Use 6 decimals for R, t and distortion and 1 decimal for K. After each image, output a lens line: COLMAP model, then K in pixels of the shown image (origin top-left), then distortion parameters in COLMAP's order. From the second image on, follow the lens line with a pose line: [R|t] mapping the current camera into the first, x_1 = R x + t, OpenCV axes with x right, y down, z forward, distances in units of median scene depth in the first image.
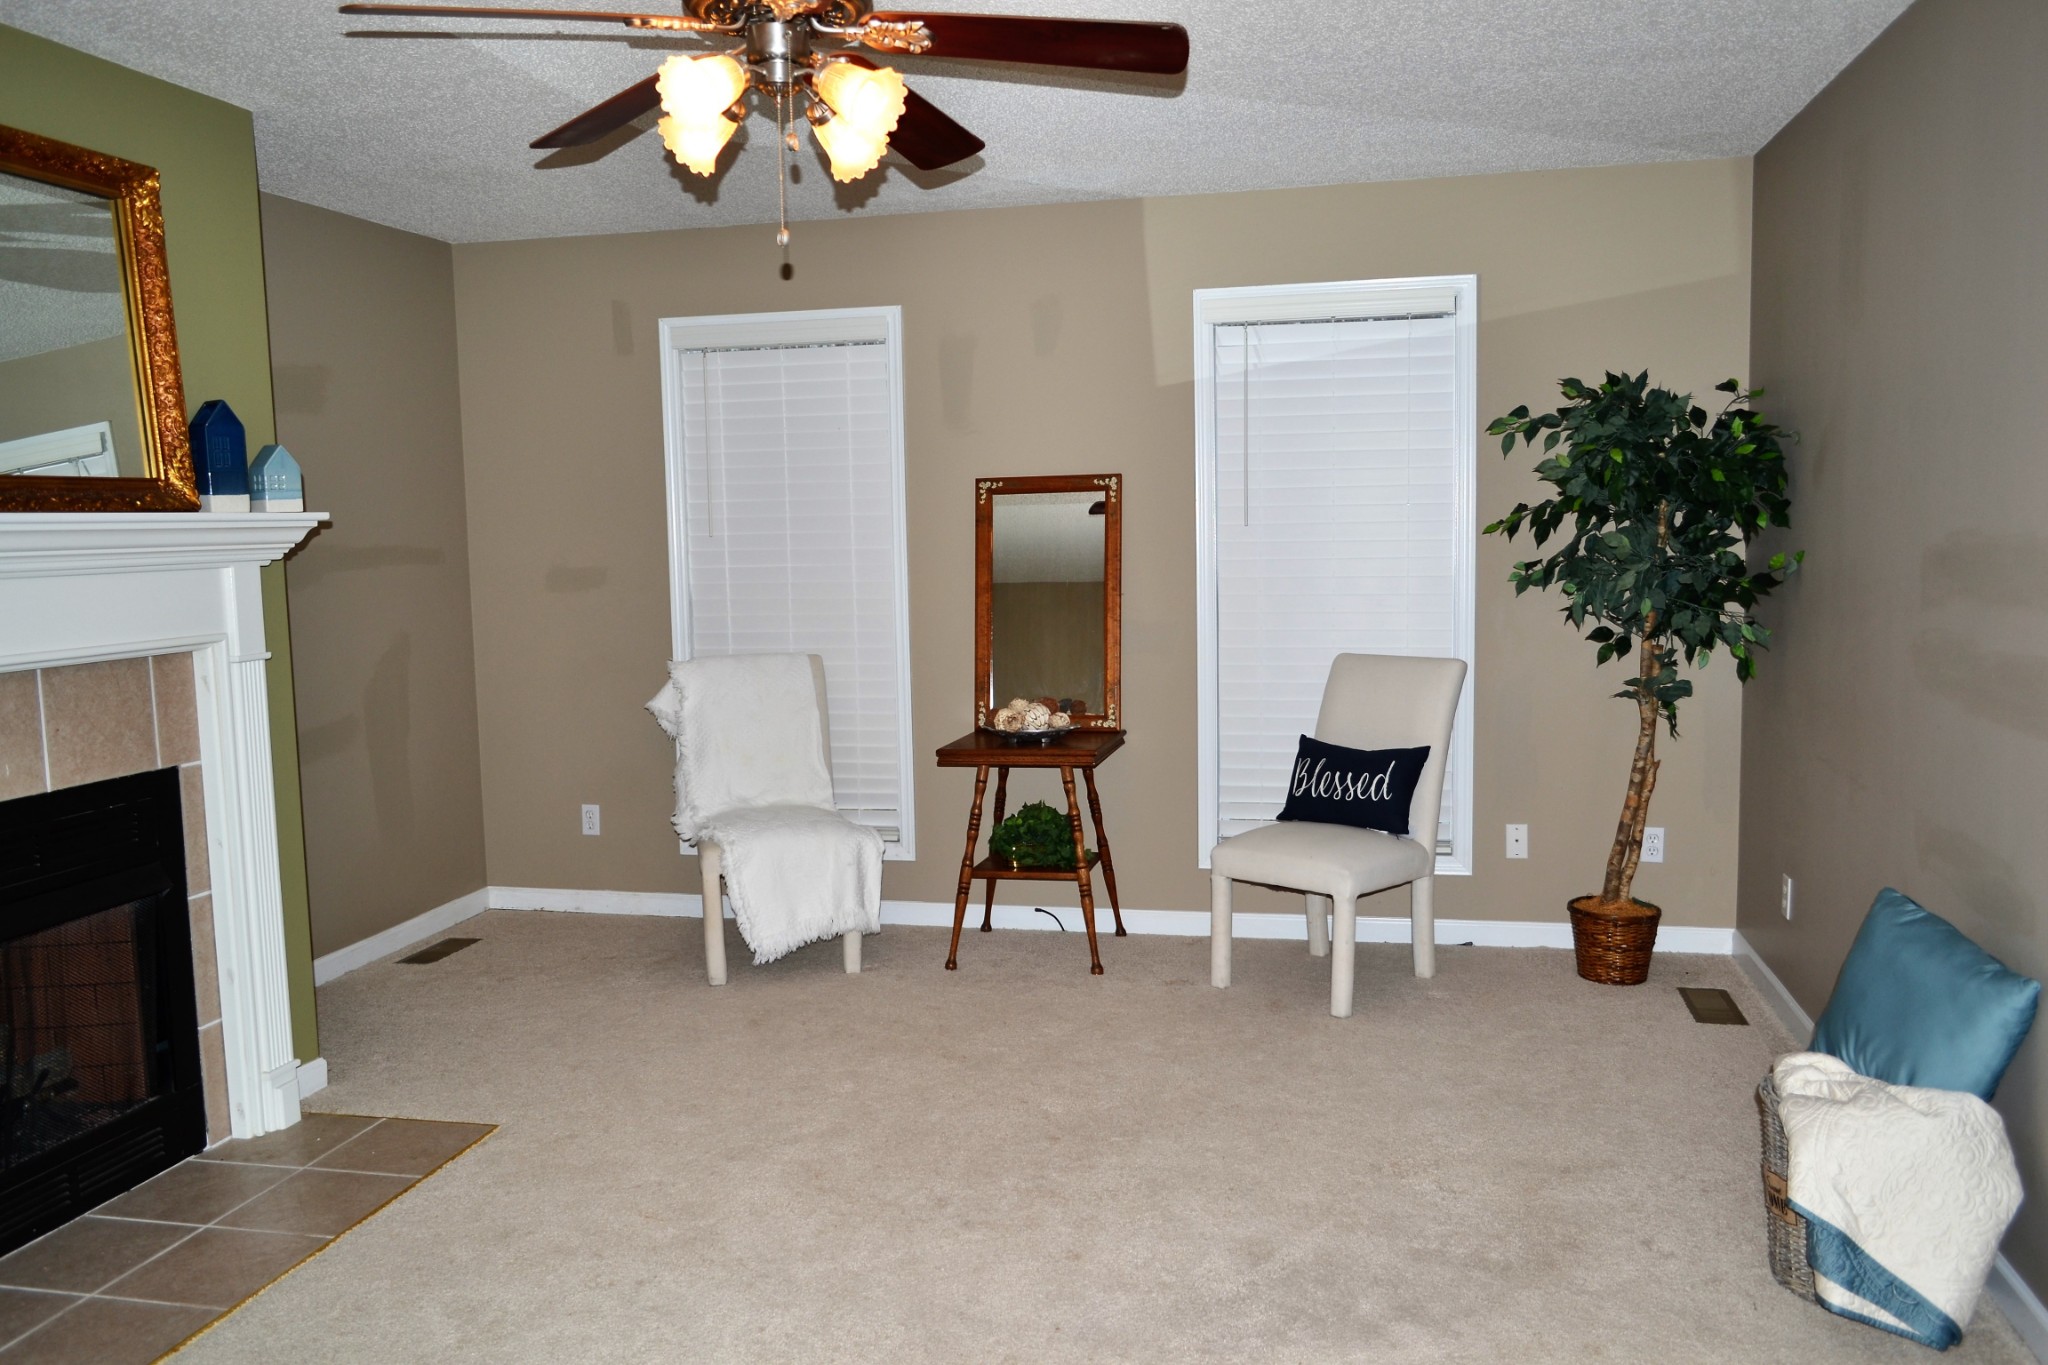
lens RADIAL K [[1615.8, 0, 1016.4], [0, 1615.8, 681.6], [0, 0, 1]] dist [-0.013330, 0.005526]
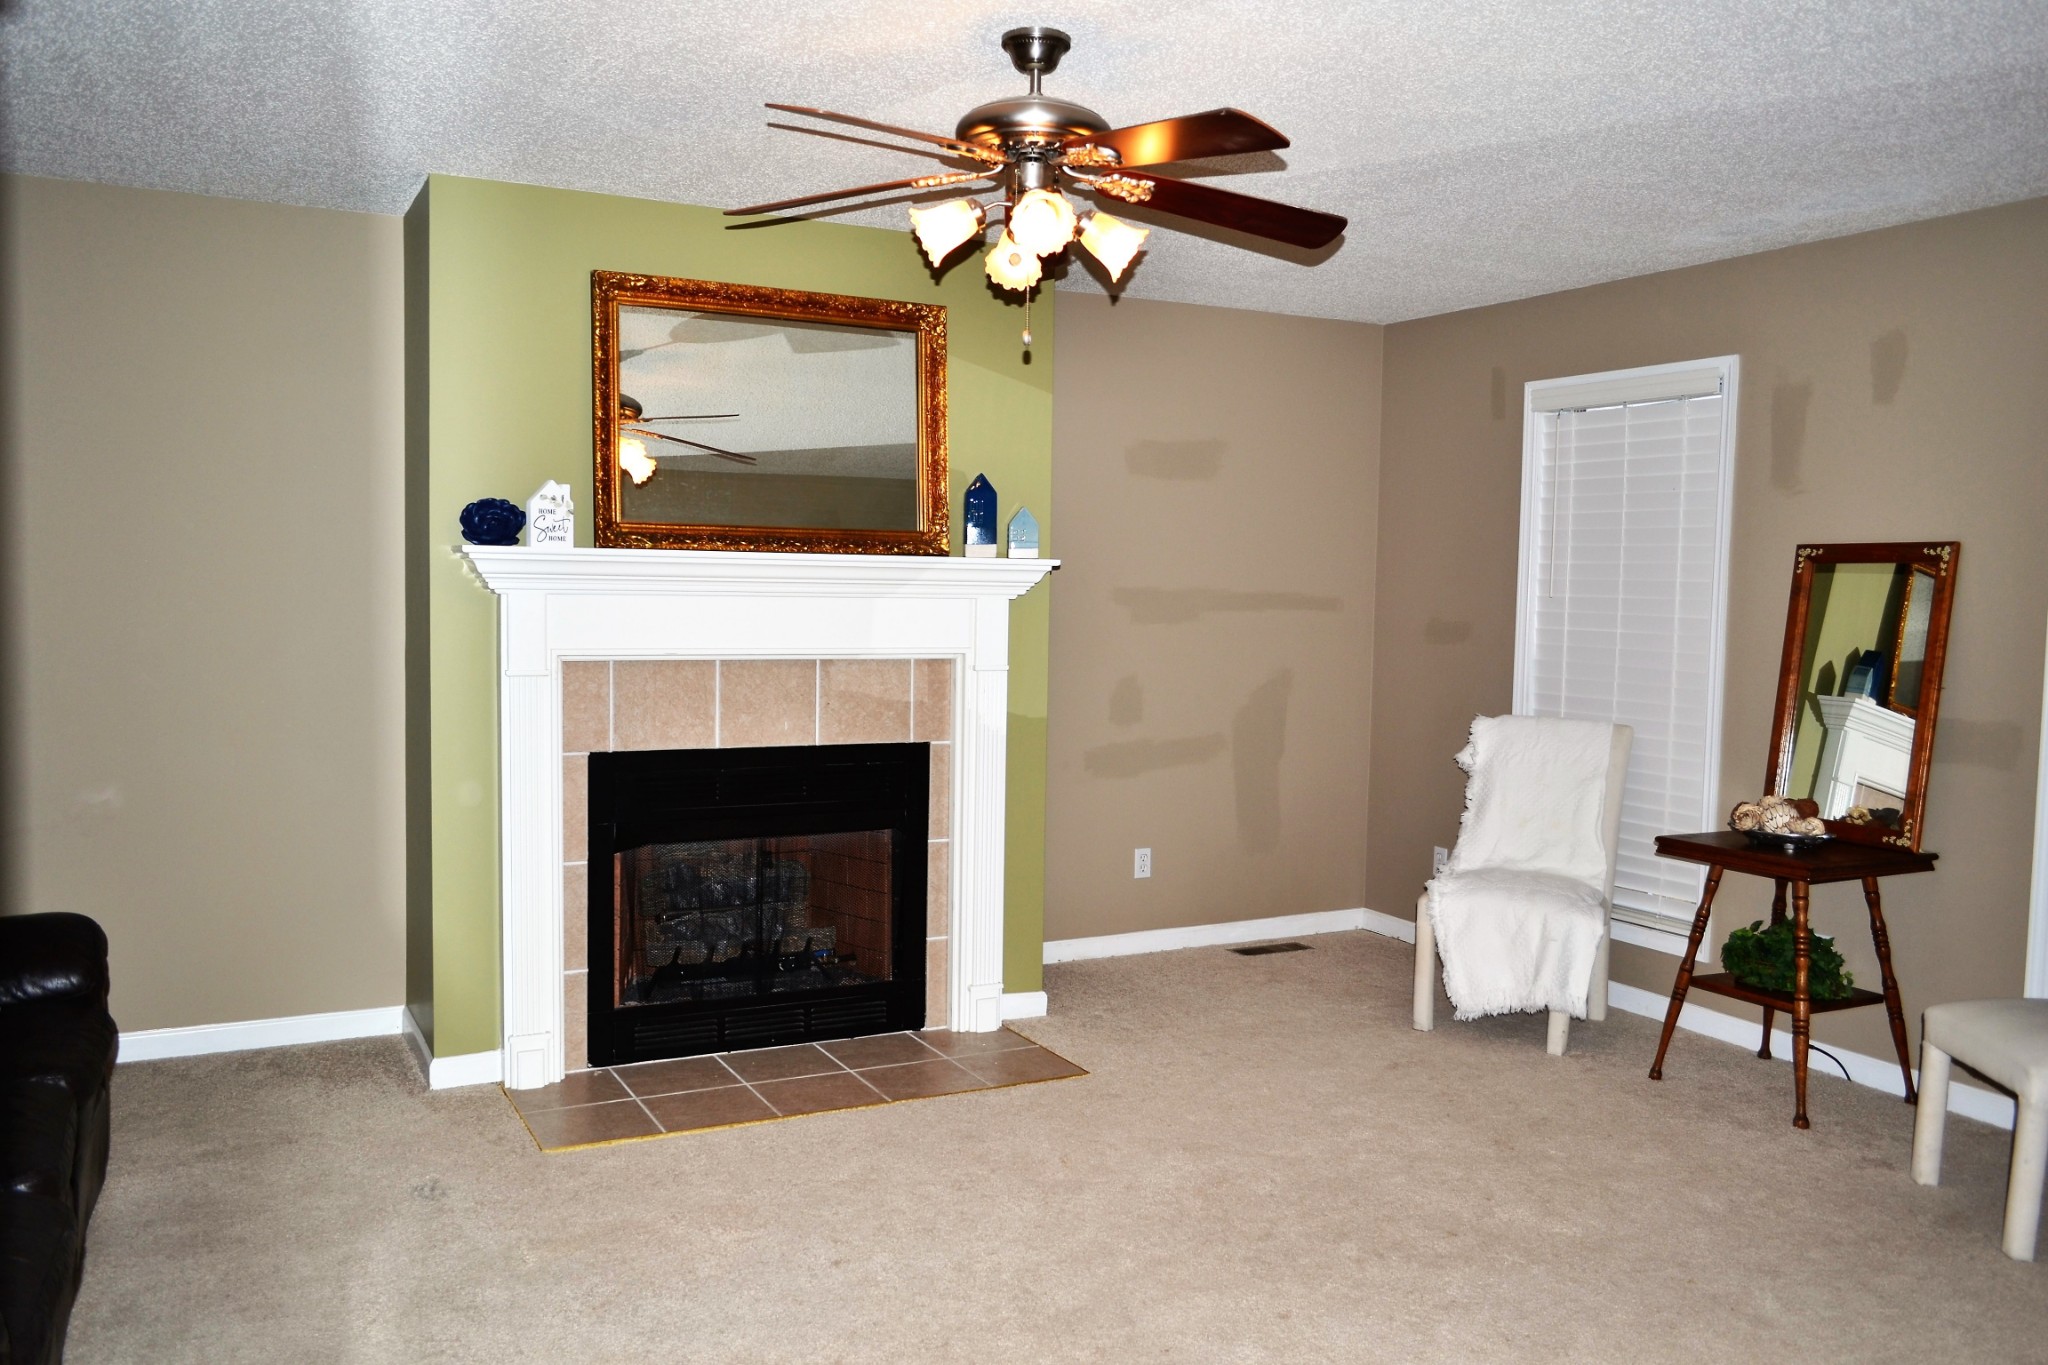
lens RADIAL K [[1615.8, 0, 1016.4], [0, 1615.8, 681.6], [0, 0, 1]] dist [-0.013330, 0.005526]
pose [[0.646794, 0.082948, -0.758141, 0.525331], [-0.108784, 0.993938, 0.015939, -0.026669], [0.754867, 0.072164, 0.651896, 0.155049]]
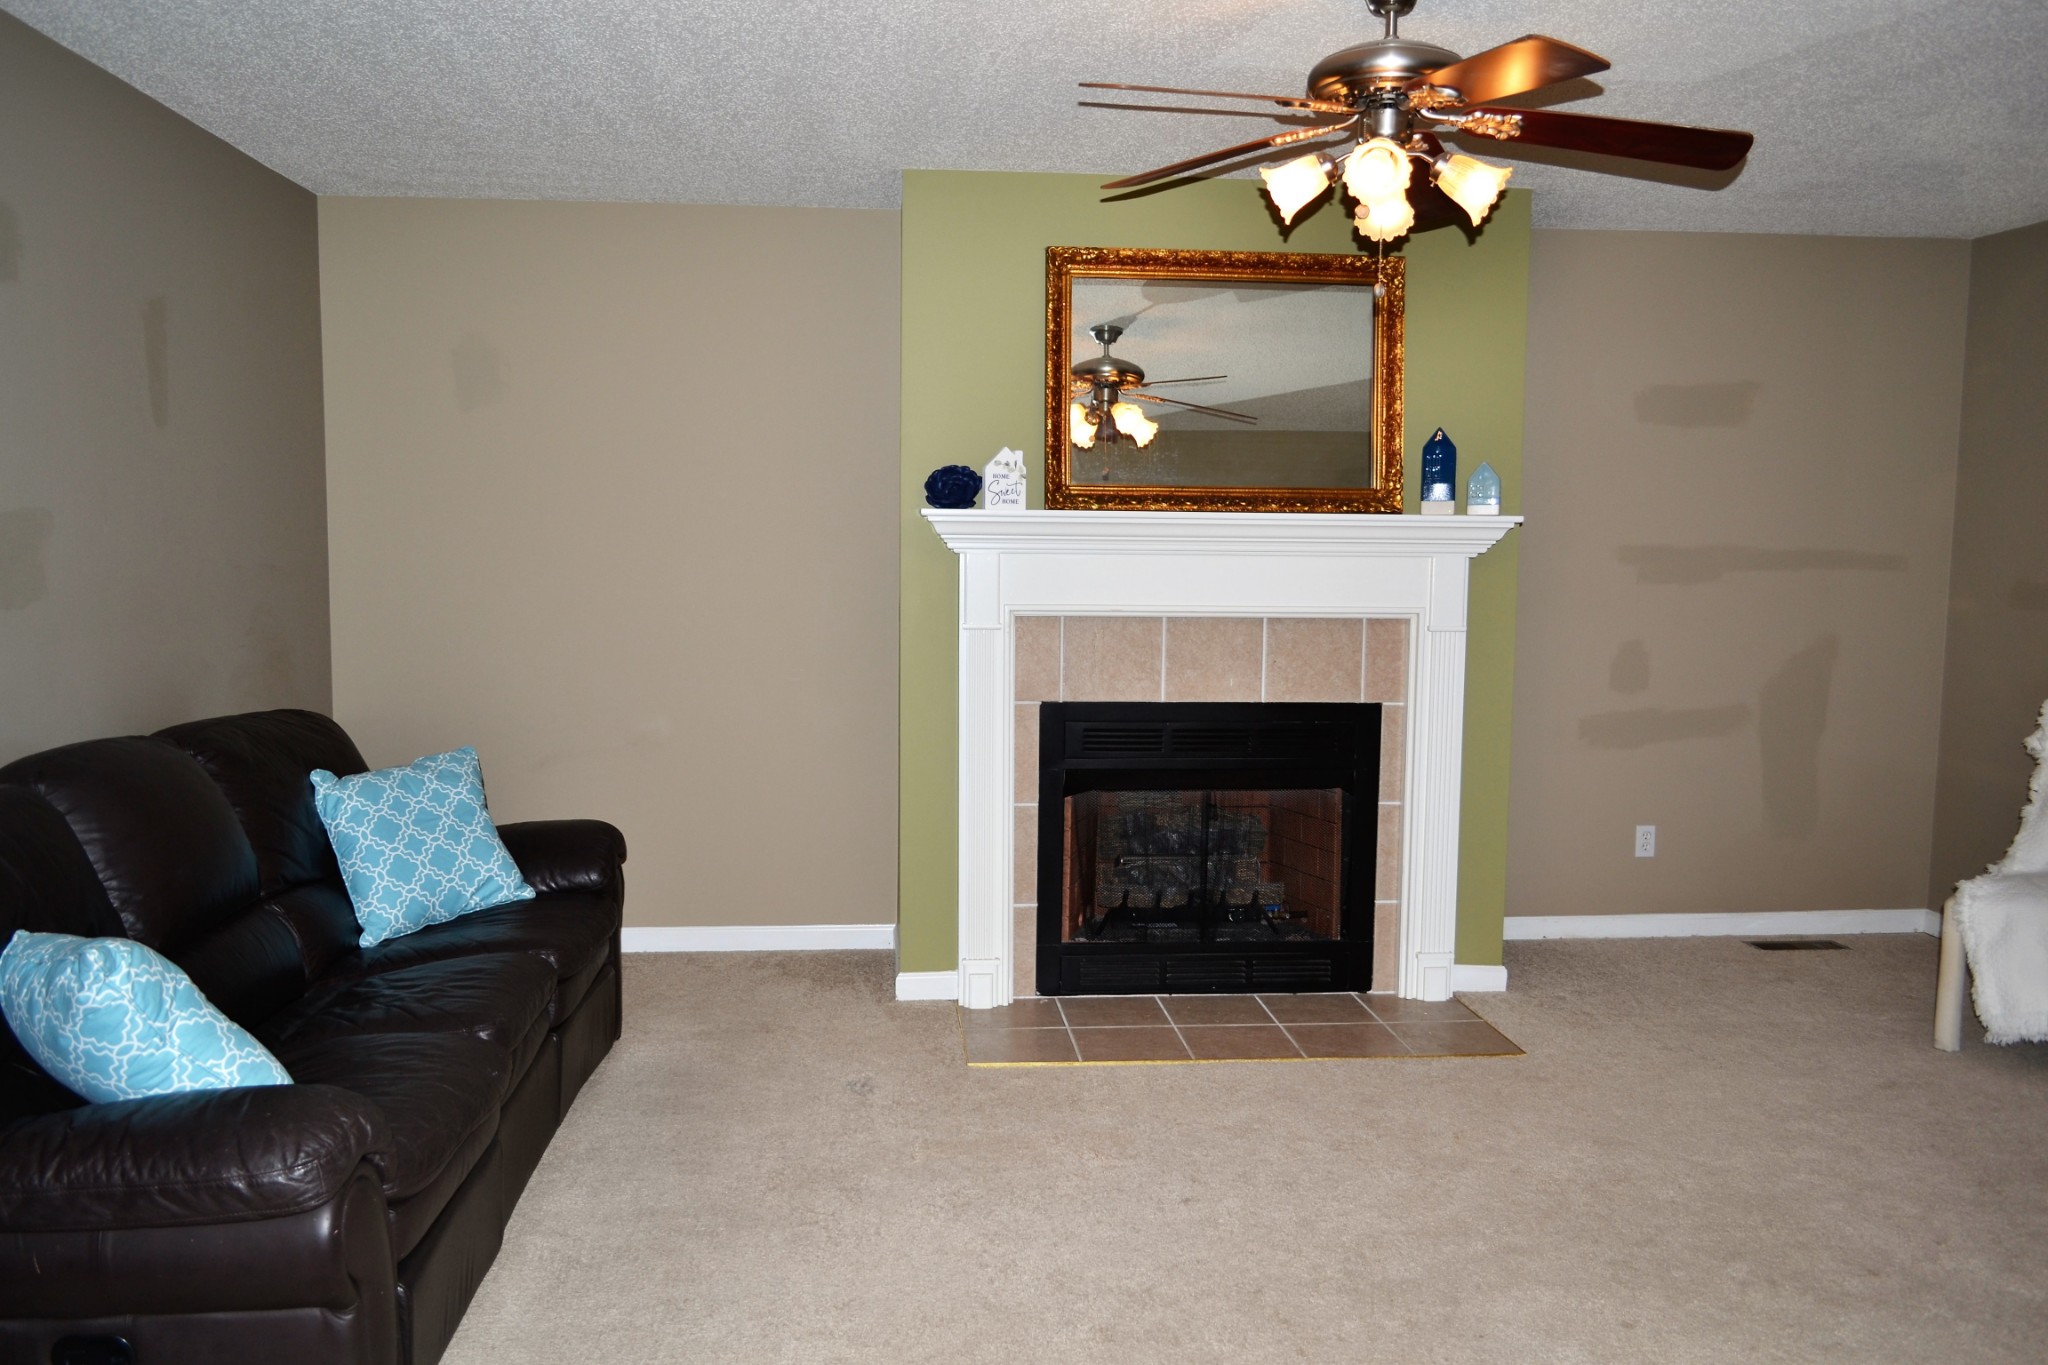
lens RADIAL K [[1615.8, 0, 1016.4], [0, 1615.8, 681.6], [0, 0, 1]] dist [-0.013330, 0.005526]
pose [[0.309390, 0.116496, -0.943773, 0.614119], [-0.112645, 0.989970, 0.085271, -0.043133], [0.944240, 0.079930, 0.319409, 0.268837]]
